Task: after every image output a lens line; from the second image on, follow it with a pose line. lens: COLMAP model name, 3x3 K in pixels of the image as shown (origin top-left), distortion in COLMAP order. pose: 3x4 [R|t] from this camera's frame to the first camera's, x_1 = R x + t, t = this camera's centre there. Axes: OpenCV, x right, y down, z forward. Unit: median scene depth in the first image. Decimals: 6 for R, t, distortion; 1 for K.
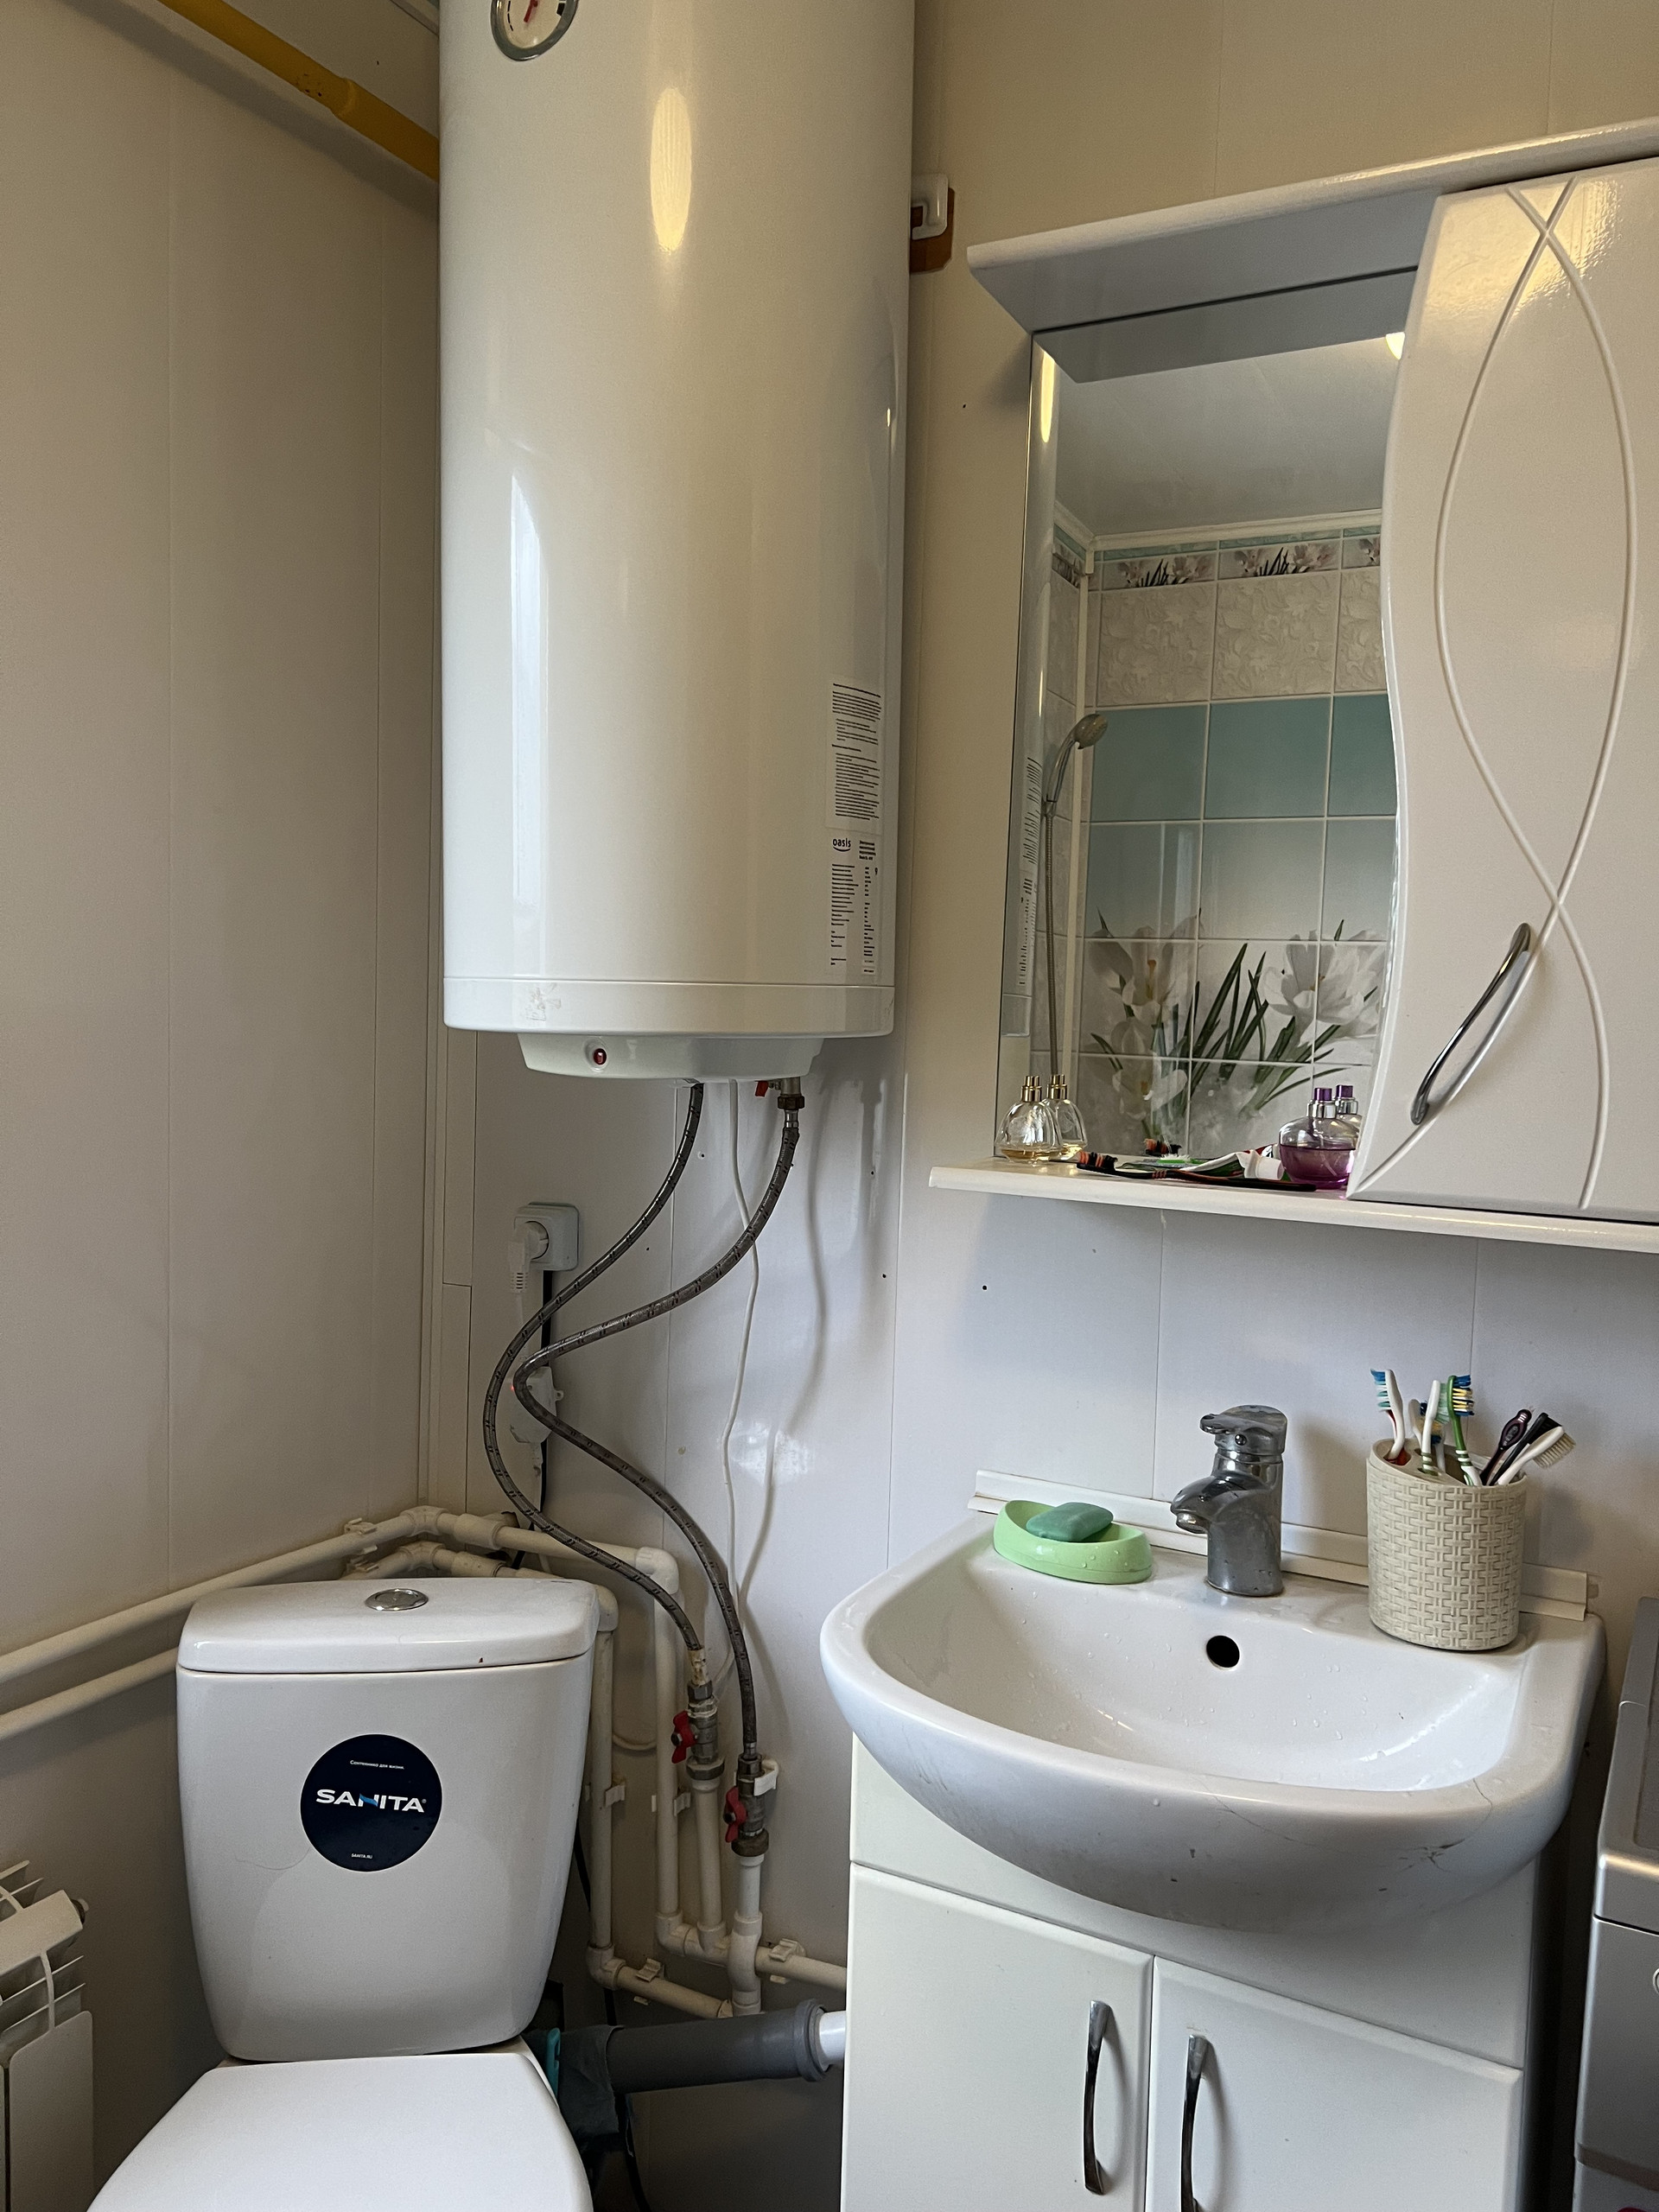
lens RADIAL K [[1652.5, 0, 825.6], [0, 1652.5, 1102.1], [0, 0, 1]] dist [0.062281, -0.071484]
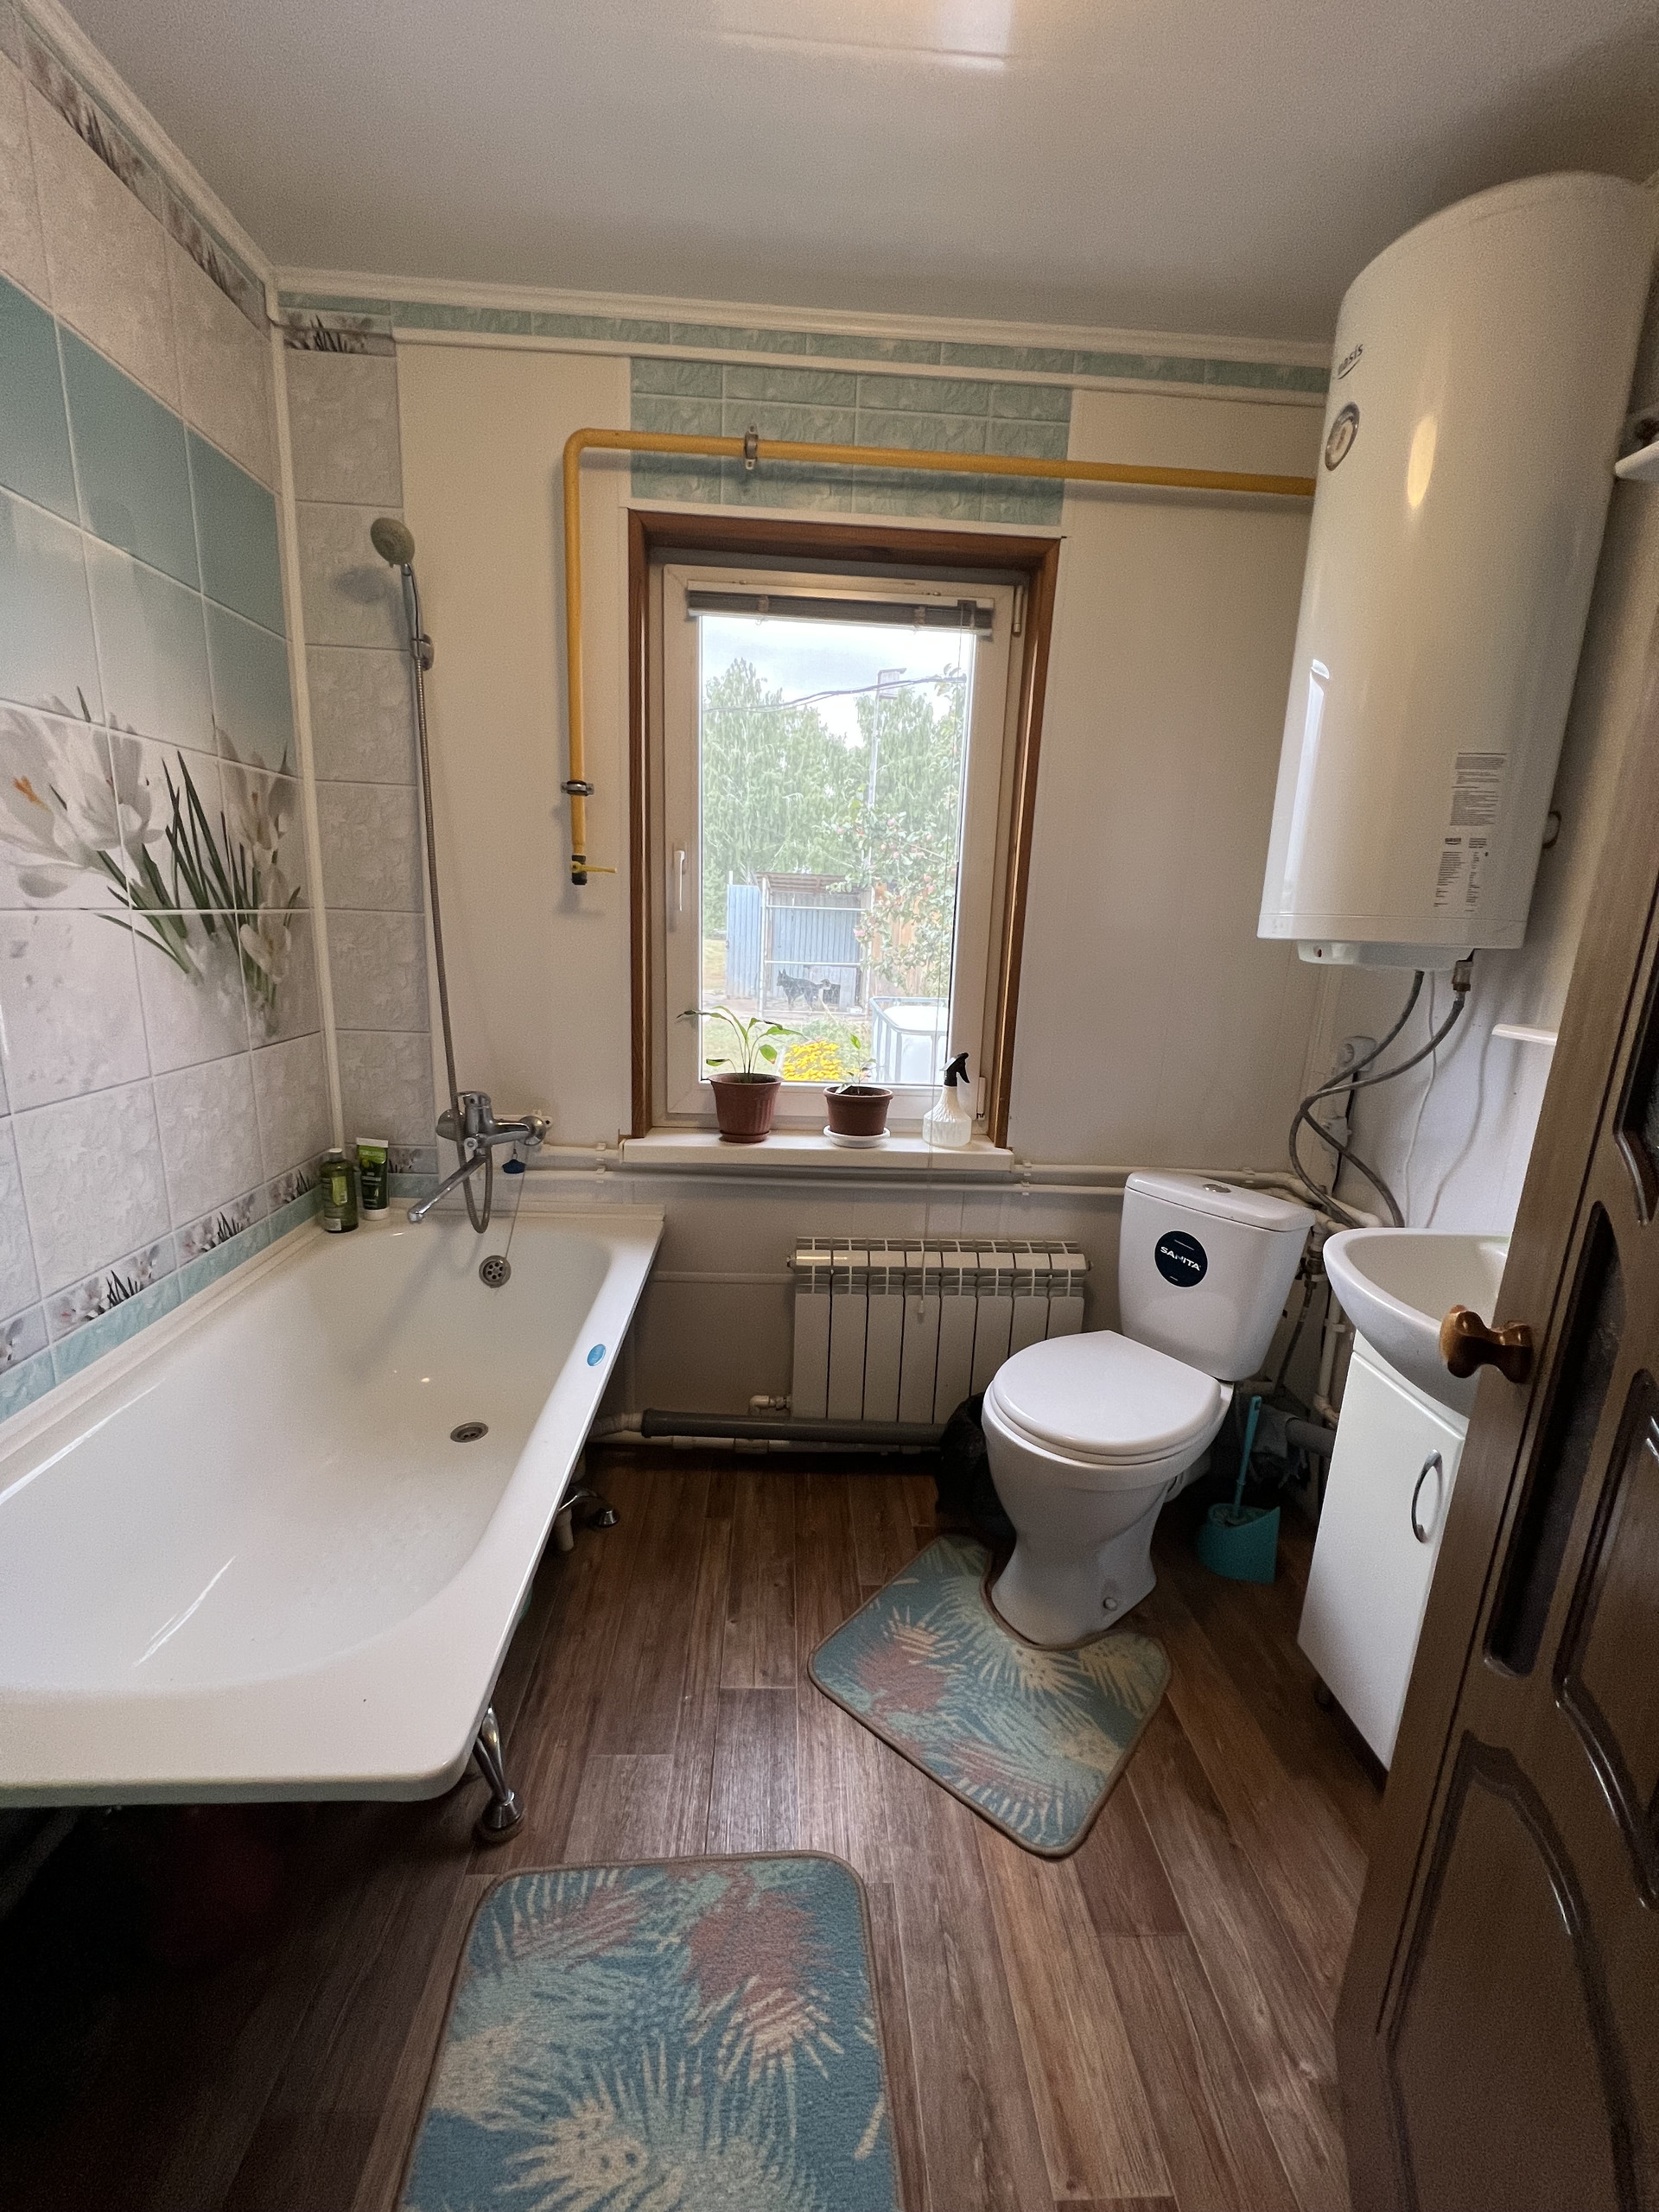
lens RADIAL K [[881.2, 0, 834.6], [0, 881.2, 1102.7], [0, 0, 1]] dist [-0.003286, 0.000839]
pose [[0.522173, 0.175738, -0.834537, 0.495359], [-0.083832, 0.984377, 0.154837, 0.036655], [0.848709, -0.010890, 0.528747, -0.107194]]
